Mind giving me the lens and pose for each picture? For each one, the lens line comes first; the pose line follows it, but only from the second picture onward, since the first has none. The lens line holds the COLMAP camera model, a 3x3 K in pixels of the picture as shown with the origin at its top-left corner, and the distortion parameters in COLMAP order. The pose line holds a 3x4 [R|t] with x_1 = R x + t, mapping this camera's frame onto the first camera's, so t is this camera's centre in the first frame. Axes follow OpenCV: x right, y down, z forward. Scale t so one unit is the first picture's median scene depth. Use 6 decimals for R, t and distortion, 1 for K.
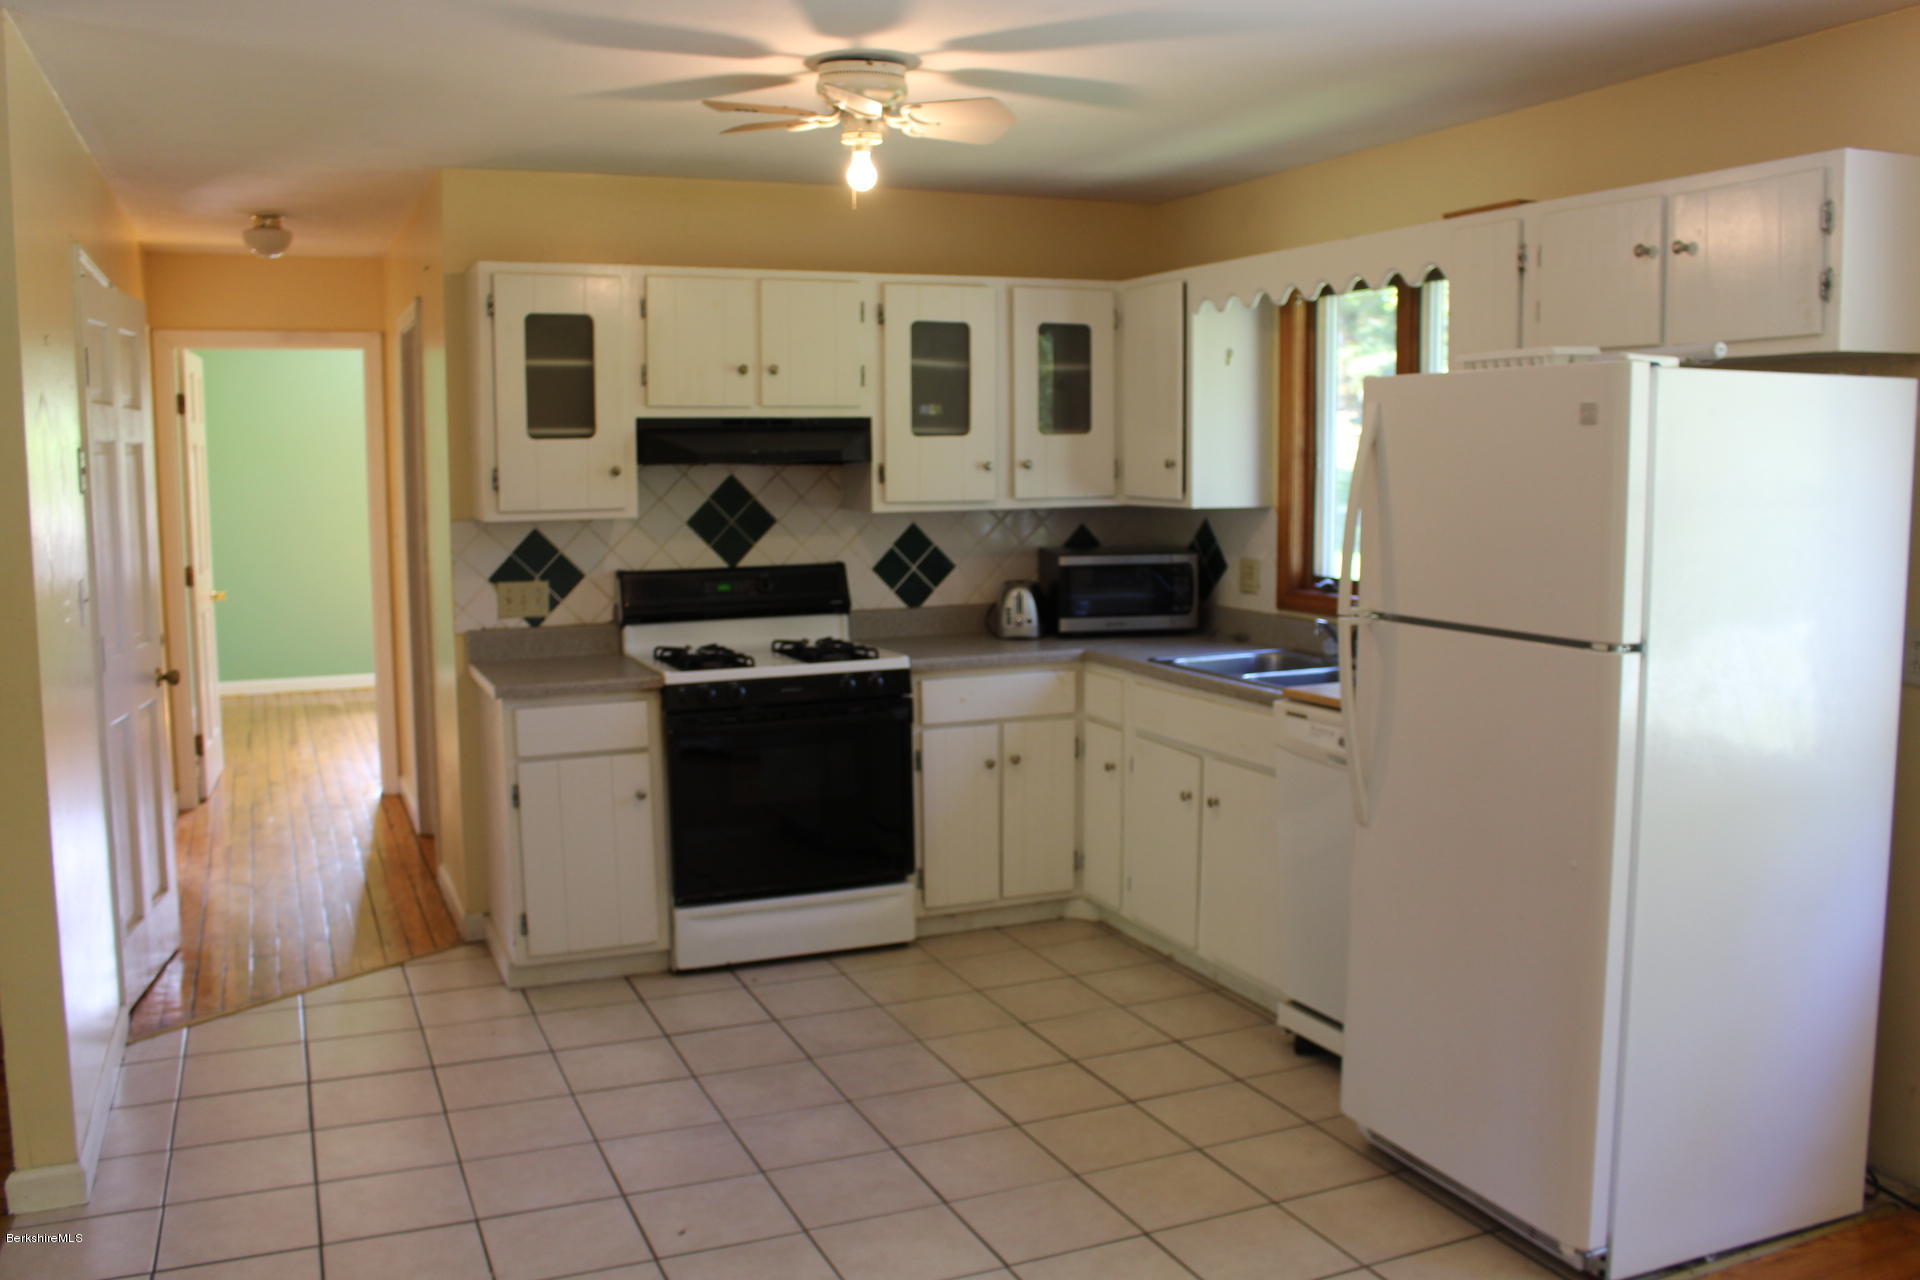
lens RADIAL K [[1643.7, 0, 976.1], [0, 1643.7, 634.7], [0, 0, 1]] dist [-0.160434, 0.141362]
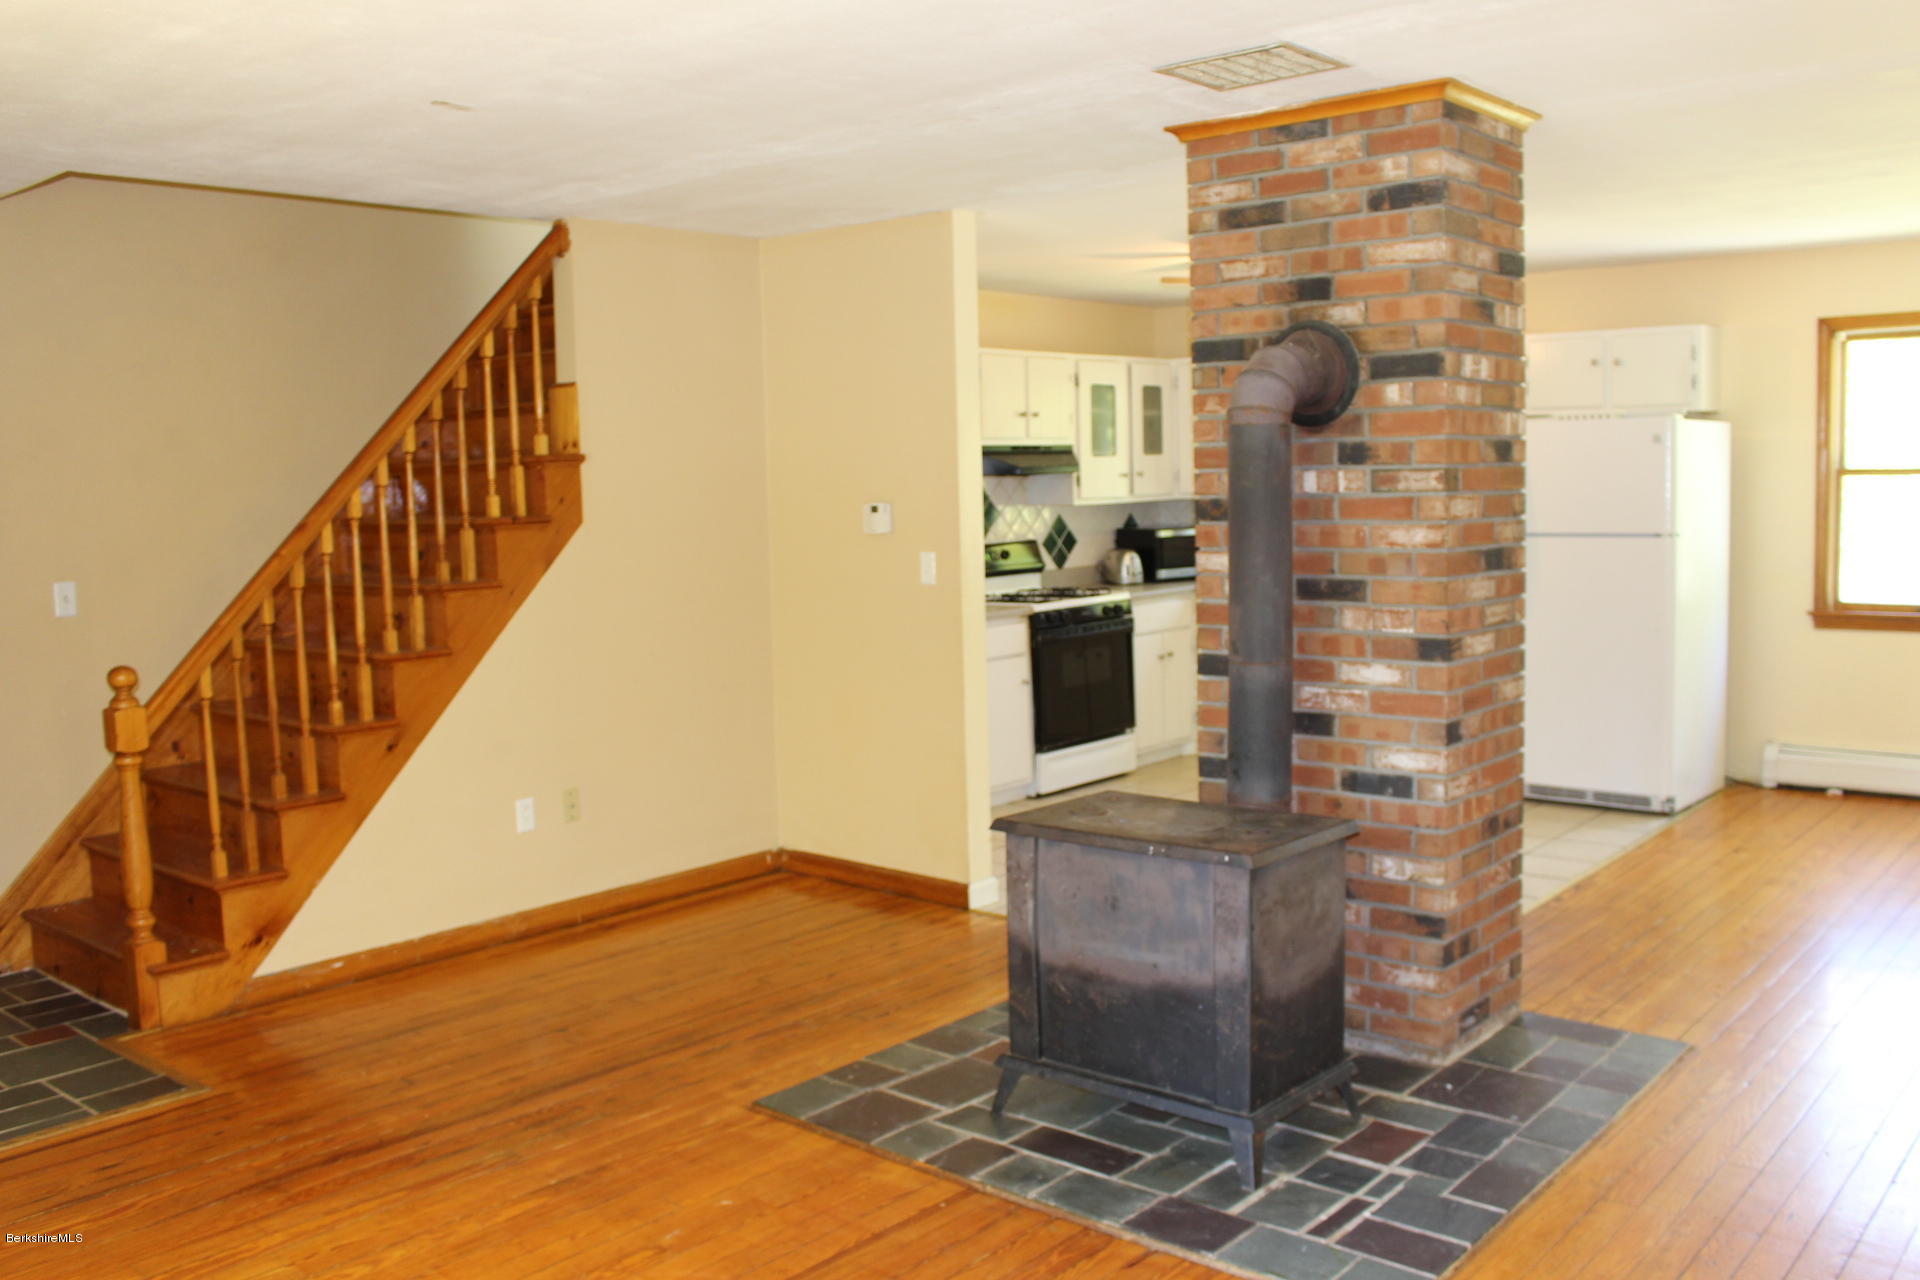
lens RADIAL K [[1643.7, 0, 976.1], [0, 1643.7, 634.7], [0, 0, 1]] dist [-0.160434, 0.141362]
pose [[0.898950, -0.060133, 0.433904, -0.836159], [0.069275, 0.997584, -0.005272, 0.051085], [-0.432538, 0.034798, 0.900944, -0.370751]]
